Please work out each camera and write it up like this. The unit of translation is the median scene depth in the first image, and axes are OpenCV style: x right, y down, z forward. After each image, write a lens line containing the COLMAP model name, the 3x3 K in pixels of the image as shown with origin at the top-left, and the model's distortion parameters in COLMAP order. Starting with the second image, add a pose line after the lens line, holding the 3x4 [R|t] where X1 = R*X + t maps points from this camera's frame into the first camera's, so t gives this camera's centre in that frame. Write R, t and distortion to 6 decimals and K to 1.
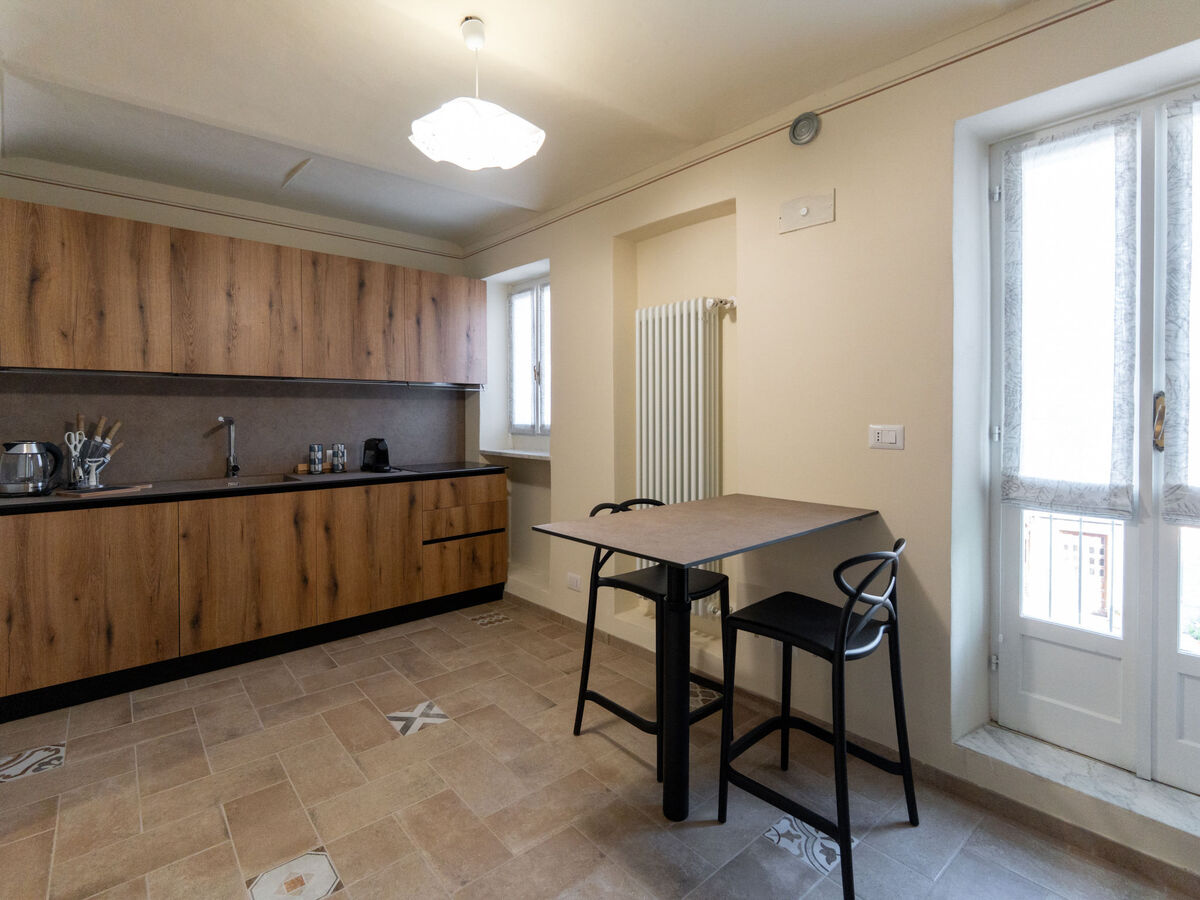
lens RADIAL K [[581.7, 0, 601.2], [0, 581.7, 439.0], [0, 0, 1]] dist [0.002540, -0.000486]
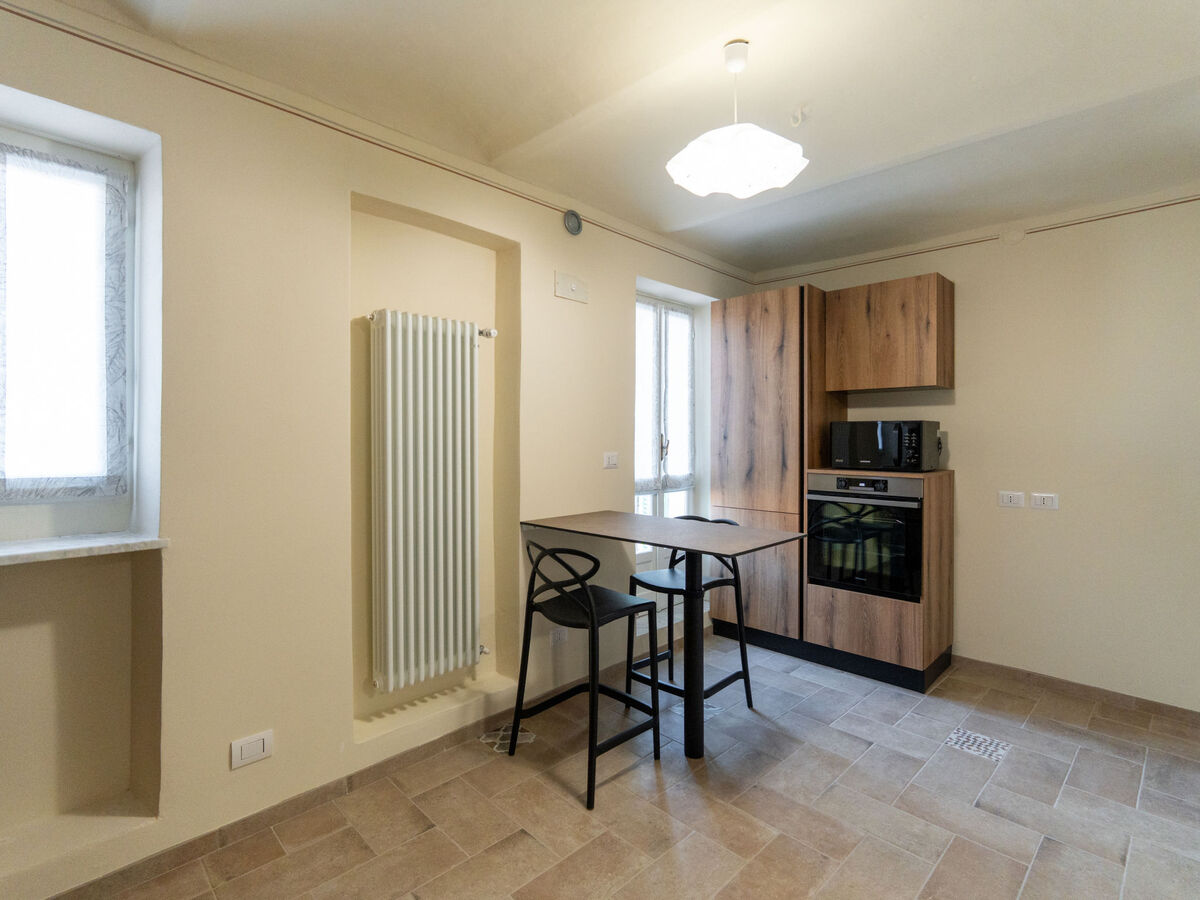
lens RADIAL K [[581.7, 0, 598.9], [0, 581.7, 452.3], [0, 0, 1]] dist [0.002540, -0.000486]
pose [[-0.056438, -0.024509, 0.998105, -1.004548], [0.045802, 0.998583, 0.027111, -0.065813], [-0.997355, 0.047245, -0.055236, 1.104895]]
